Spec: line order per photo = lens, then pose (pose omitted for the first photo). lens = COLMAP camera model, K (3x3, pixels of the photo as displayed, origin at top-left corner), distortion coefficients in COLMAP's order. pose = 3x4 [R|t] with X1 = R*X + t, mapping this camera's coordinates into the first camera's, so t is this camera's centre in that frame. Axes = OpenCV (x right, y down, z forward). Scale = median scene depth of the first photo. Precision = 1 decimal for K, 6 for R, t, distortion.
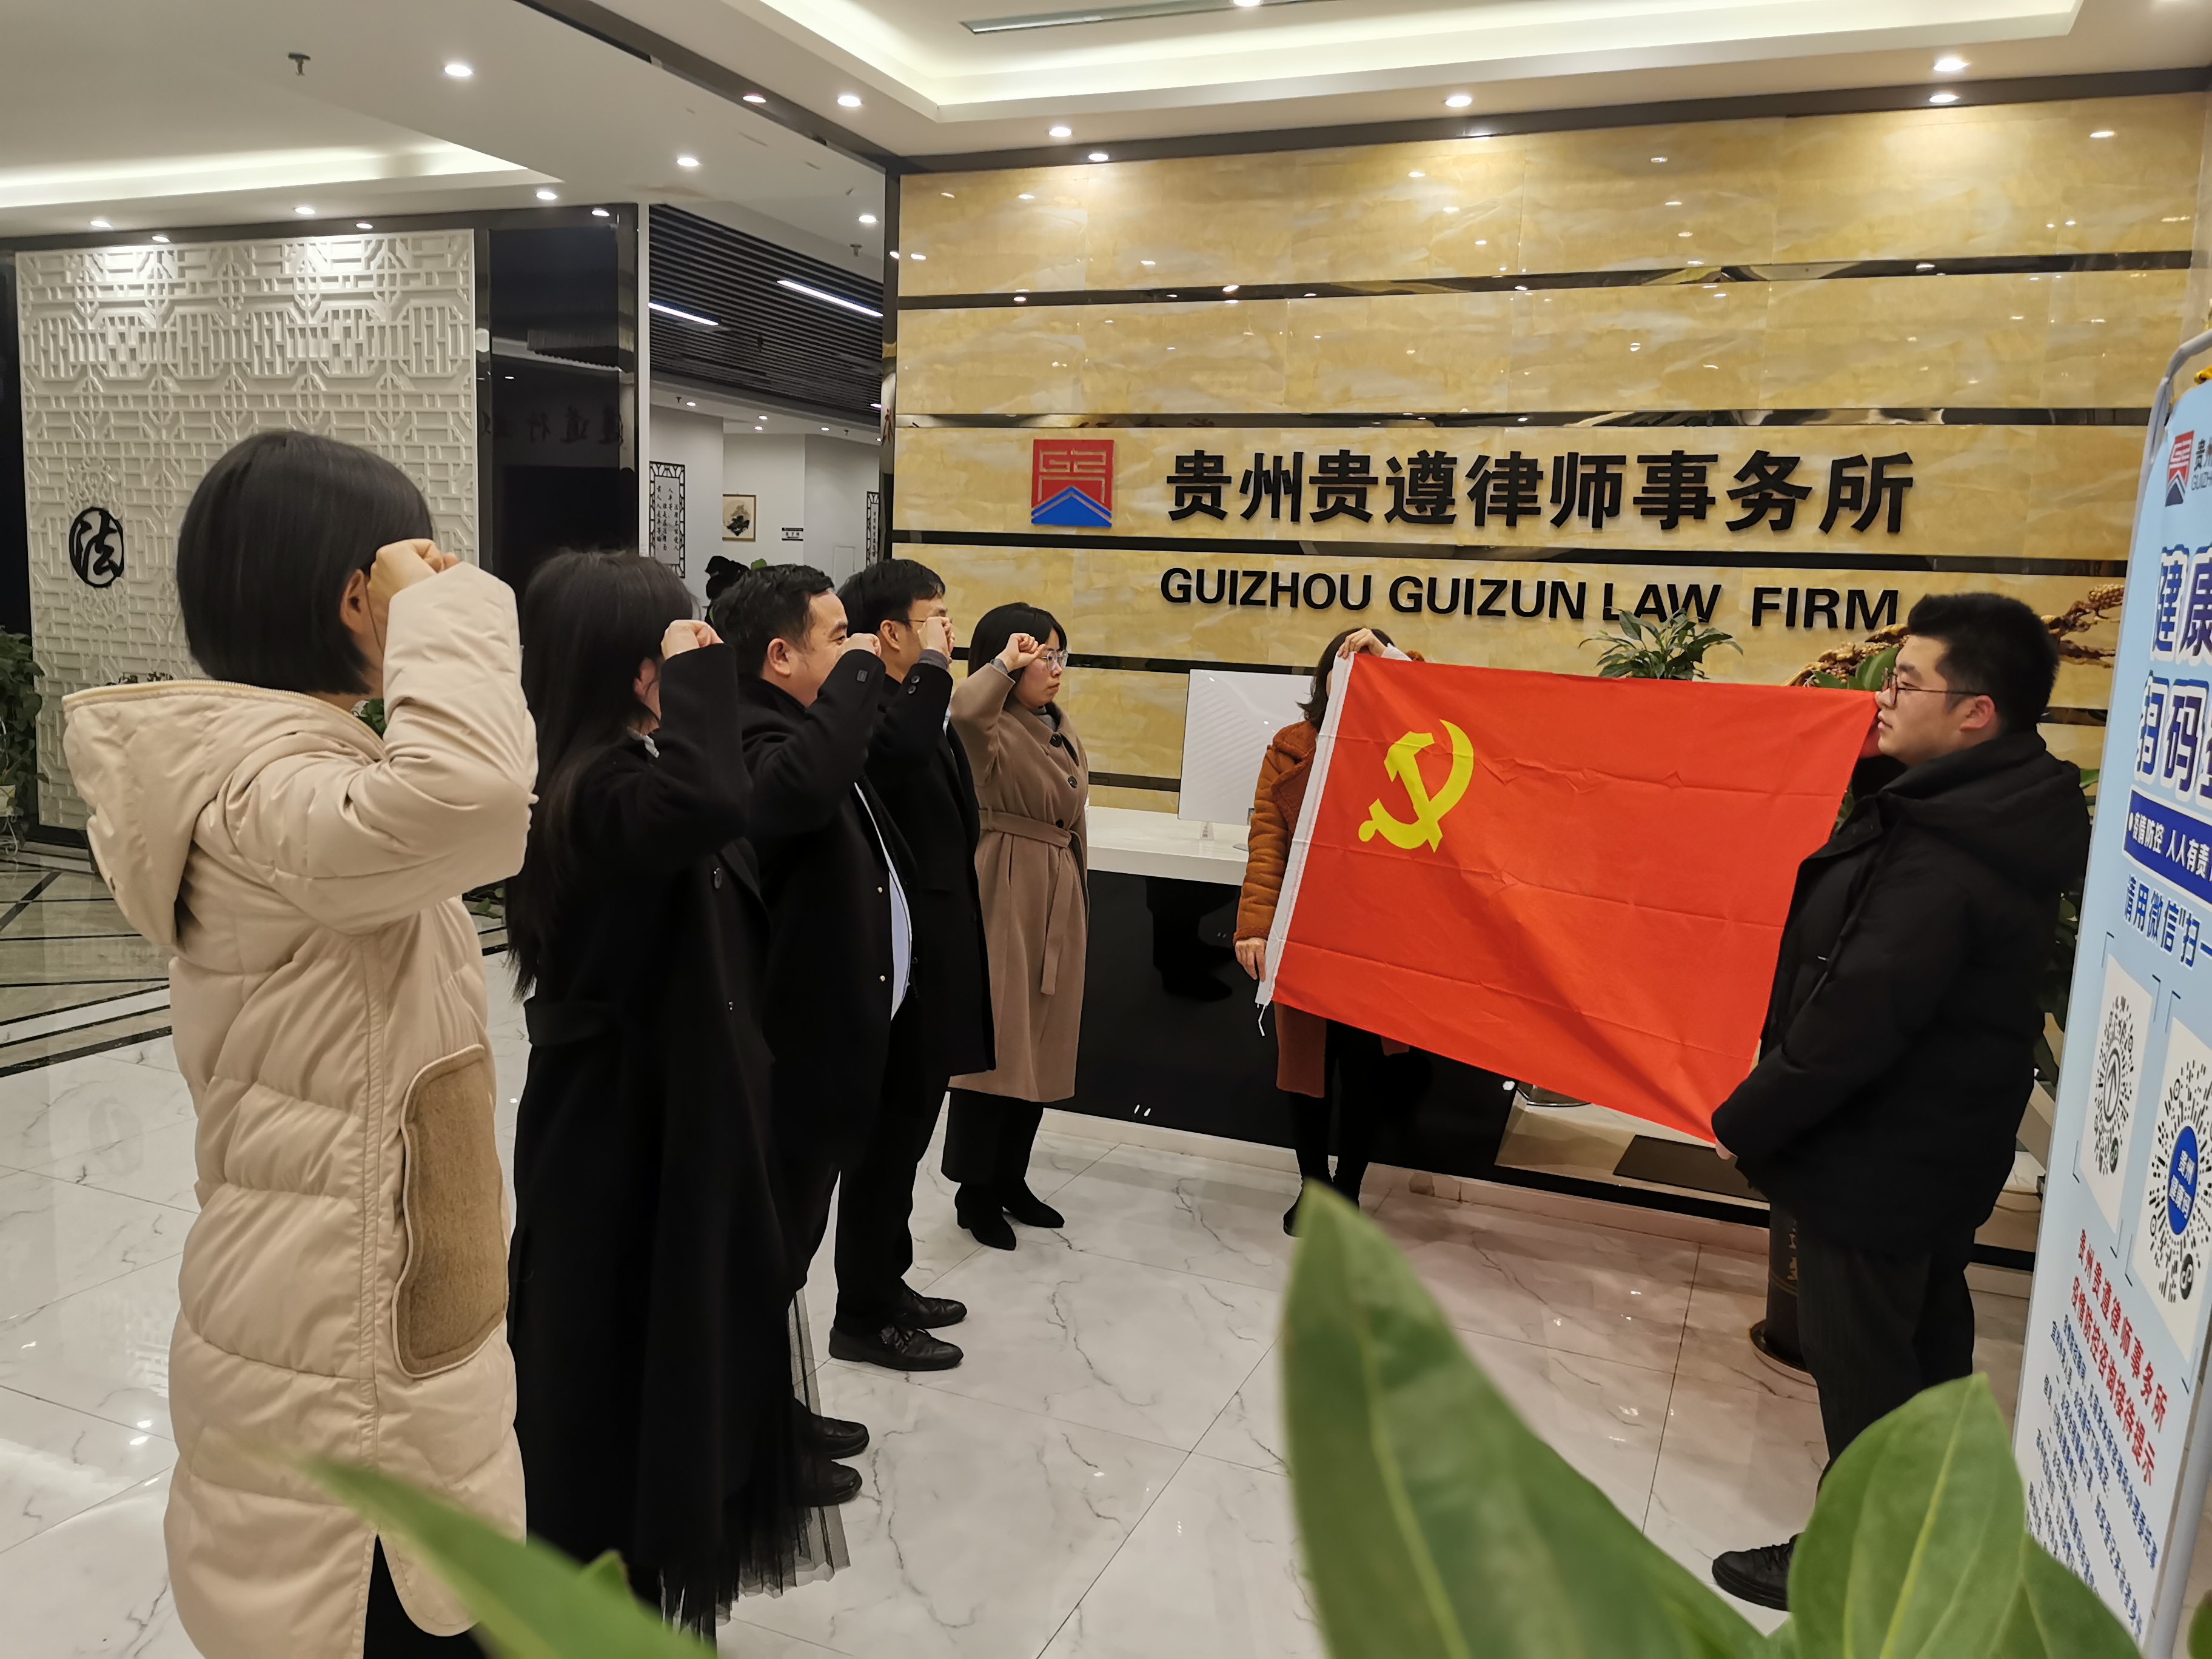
lens RADIAL K [[1740.1, 0, 1106.0], [0, 1740.1, 829.5], [0, 0, 1]] dist [0.042903, -0.053410]
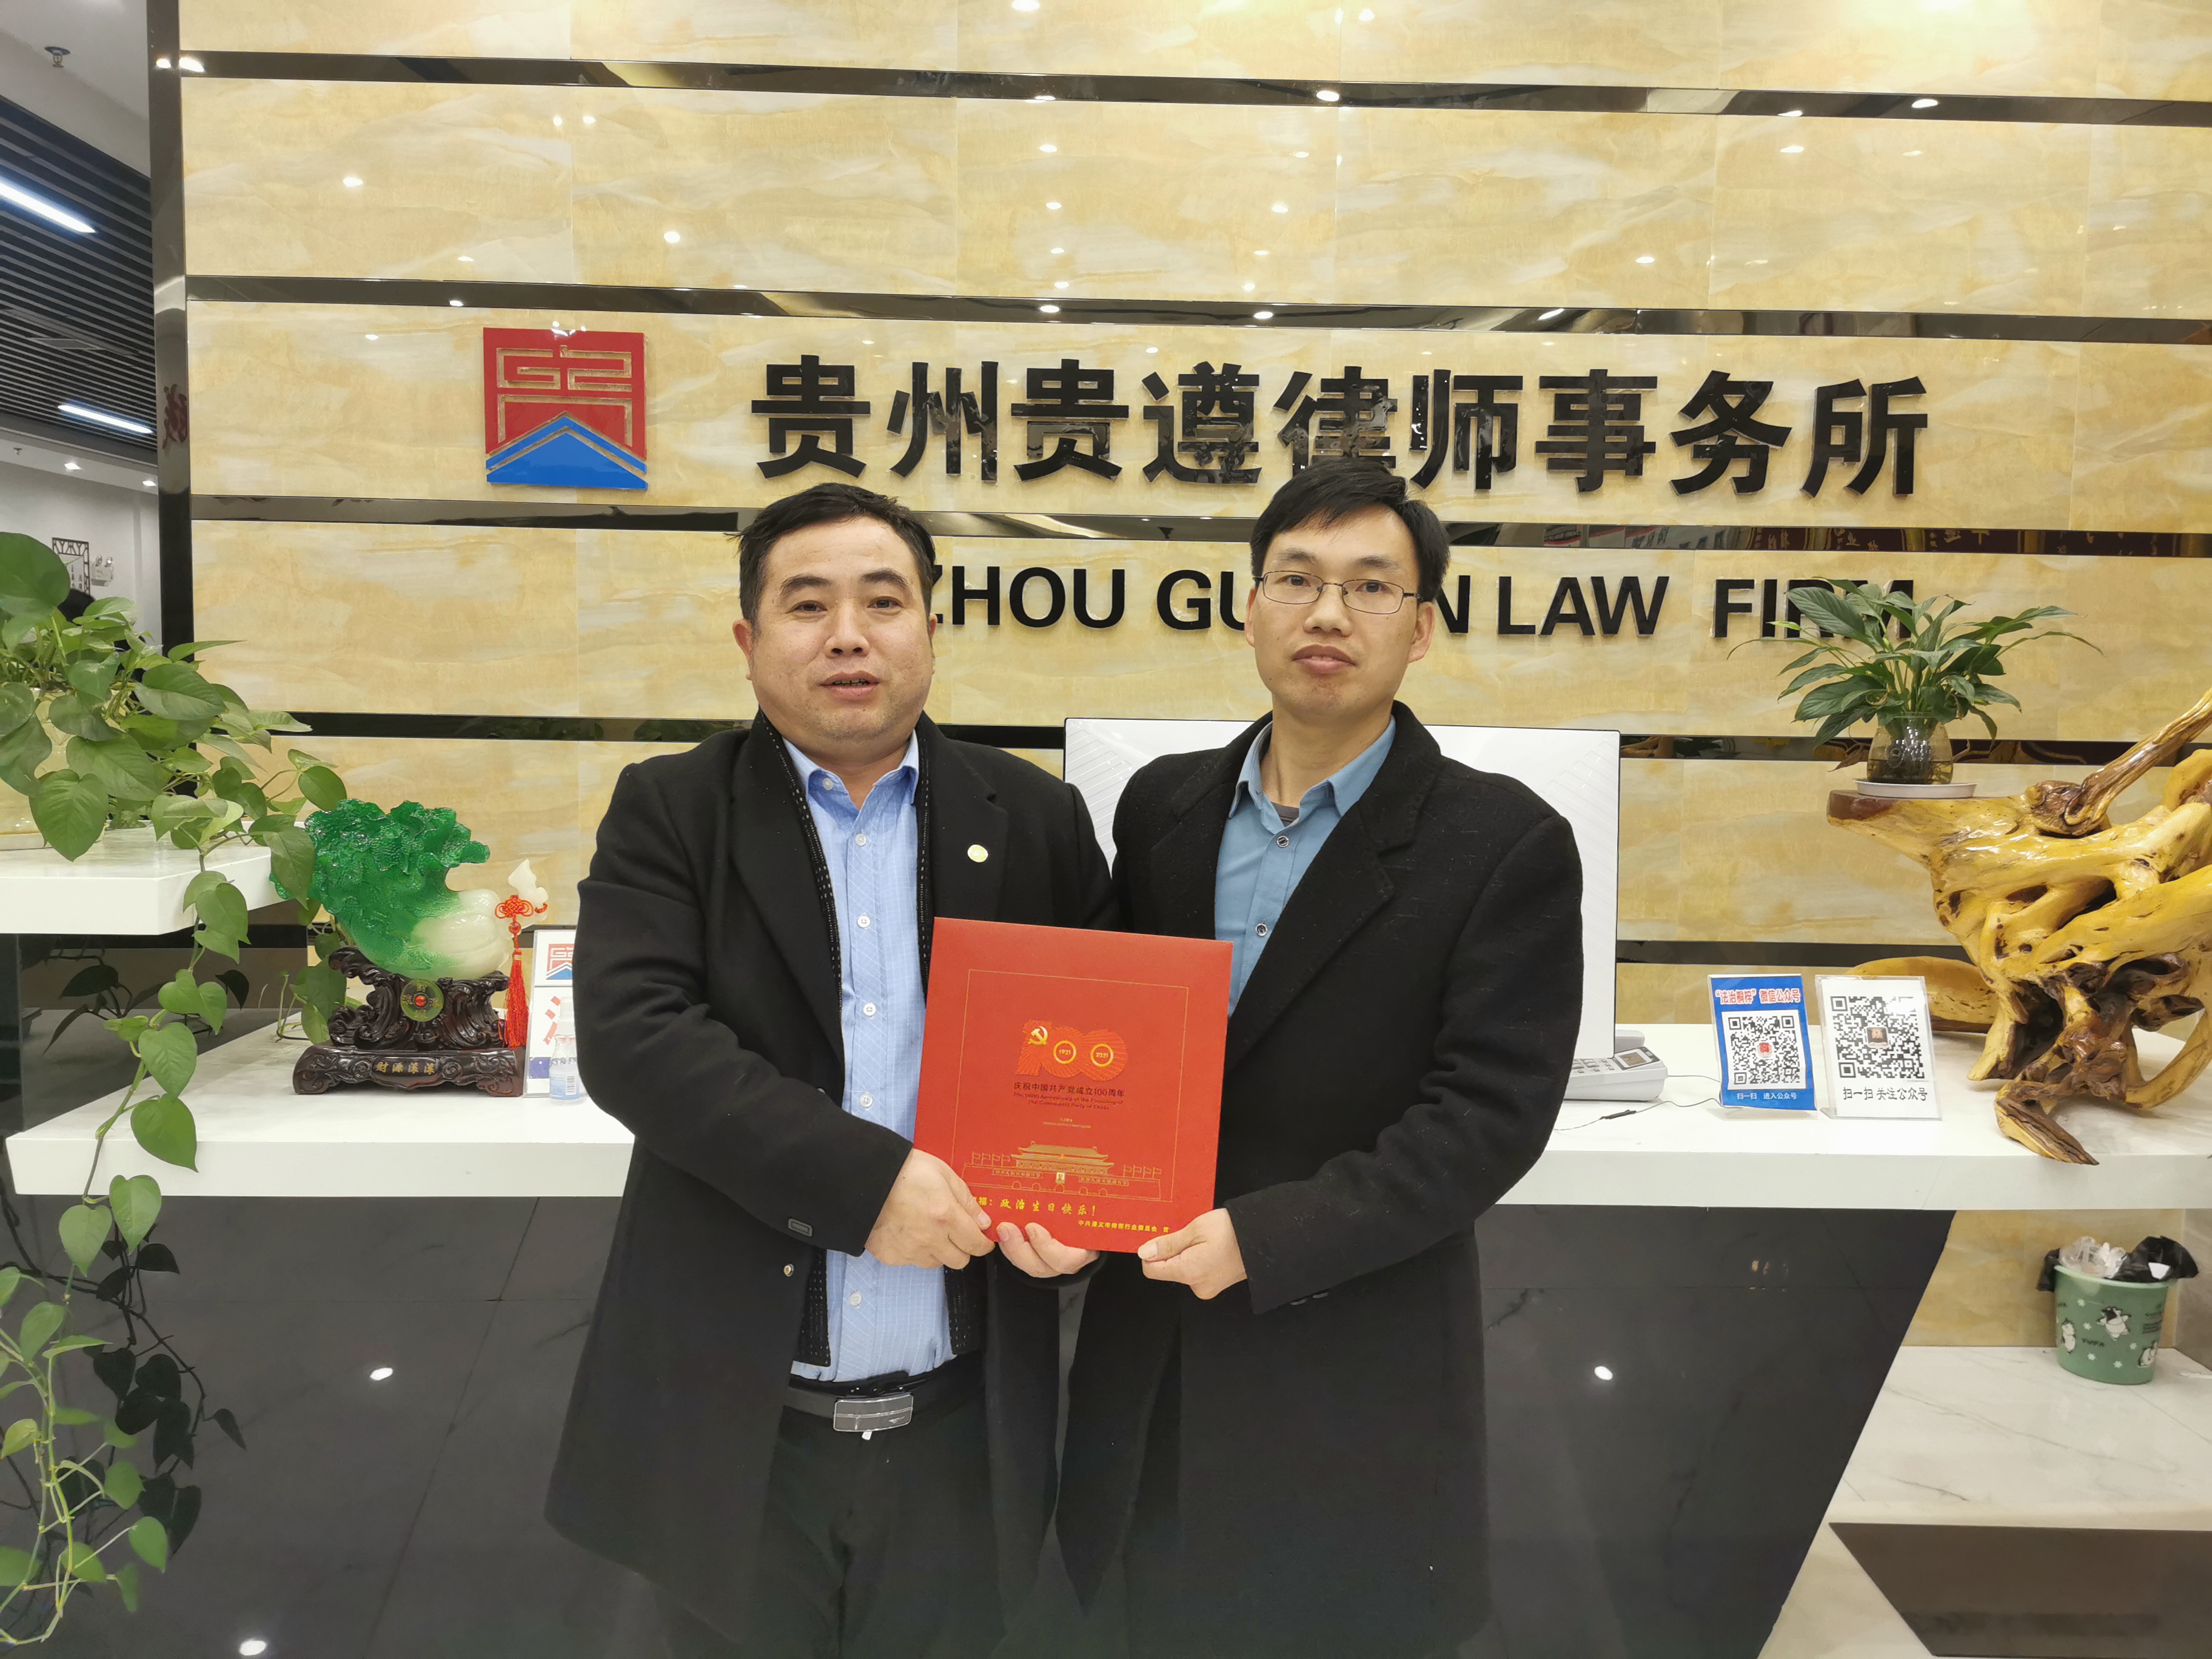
lens RADIAL K [[1740.1, 0, 1106.0], [0, 1740.1, 829.5], [0, 0, 1]] dist [0.042903, -0.053410]
pose [[0.908996, -0.063042, 0.412009, -0.112451], [0.075793, 0.997016, -0.014665, -0.050303], [-0.409855, 0.044558, 0.911062, 0.481385]]
